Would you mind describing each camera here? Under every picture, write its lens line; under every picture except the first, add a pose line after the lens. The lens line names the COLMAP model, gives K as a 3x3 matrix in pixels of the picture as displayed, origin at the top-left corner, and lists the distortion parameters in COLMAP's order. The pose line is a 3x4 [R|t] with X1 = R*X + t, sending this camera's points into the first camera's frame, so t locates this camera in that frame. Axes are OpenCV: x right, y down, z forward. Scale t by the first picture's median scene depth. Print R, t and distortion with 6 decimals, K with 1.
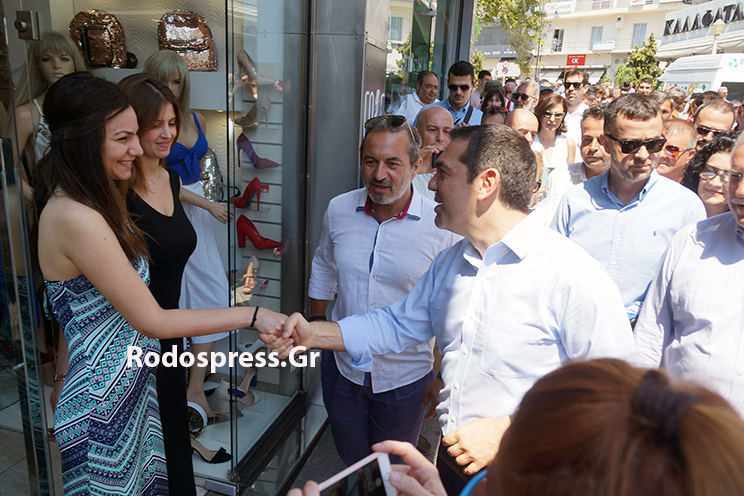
lens RADIAL K [[566.1, 0, 372.0], [0, 566.1, 248.0], [0, 0, 1]] dist [-0.008879, 0.003001]
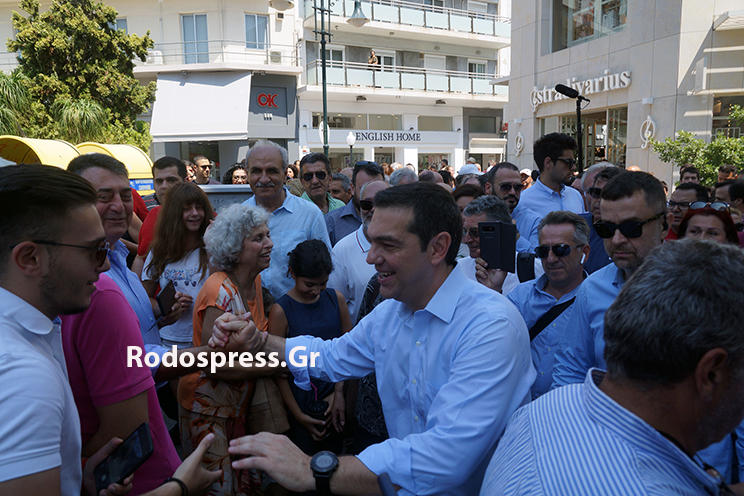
lens RADIAL K [[574.1, 0, 369.1], [0, 574.1, 246.7], [0, 0, 1]] dist [-0.031201, 0.042389]
pose [[0.743891, -0.157206, 0.649548, 0.272522], [0.224542, 0.974230, -0.021368, -0.140108], [-0.629450, 0.161746, 0.760020, 0.493274]]
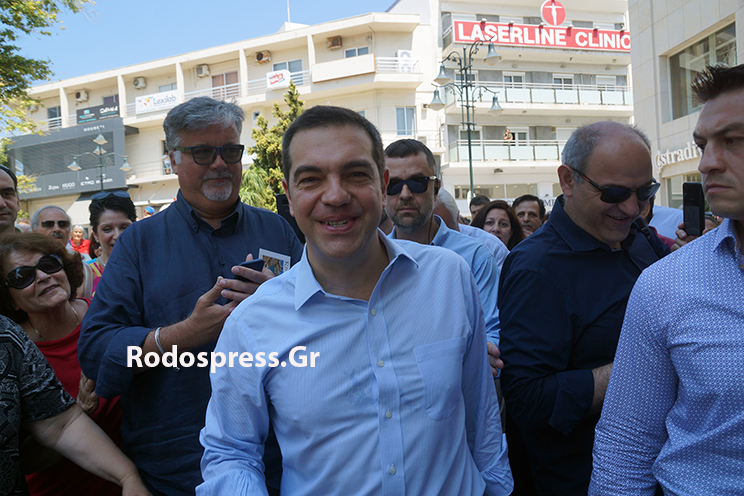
lens RADIAL K [[566.1, 0, 372.0], [0, 566.1, 248.0], [0, 0, 1]] dist [-0.008879, 0.003001]
pose [[0.874658, -0.102715, 0.473732, 0.237493], [0.216976, 0.956880, -0.193135, -0.127325], [-0.433468, 0.271716, 0.859230, 0.458241]]
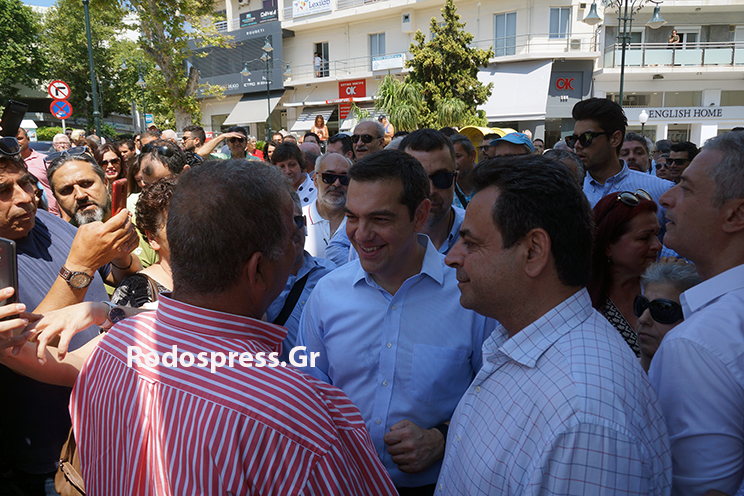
lens RADIAL K [[574.1, 0, 369.1], [0, 574.1, 246.7], [0, 0, 1]] dist [-0.031201, 0.042389]
pose [[0.965150, -0.111308, 0.236844, 0.219430], [0.130970, 0.988988, -0.068920, -0.124780], [-0.226565, 0.097538, 0.969100, 0.428969]]
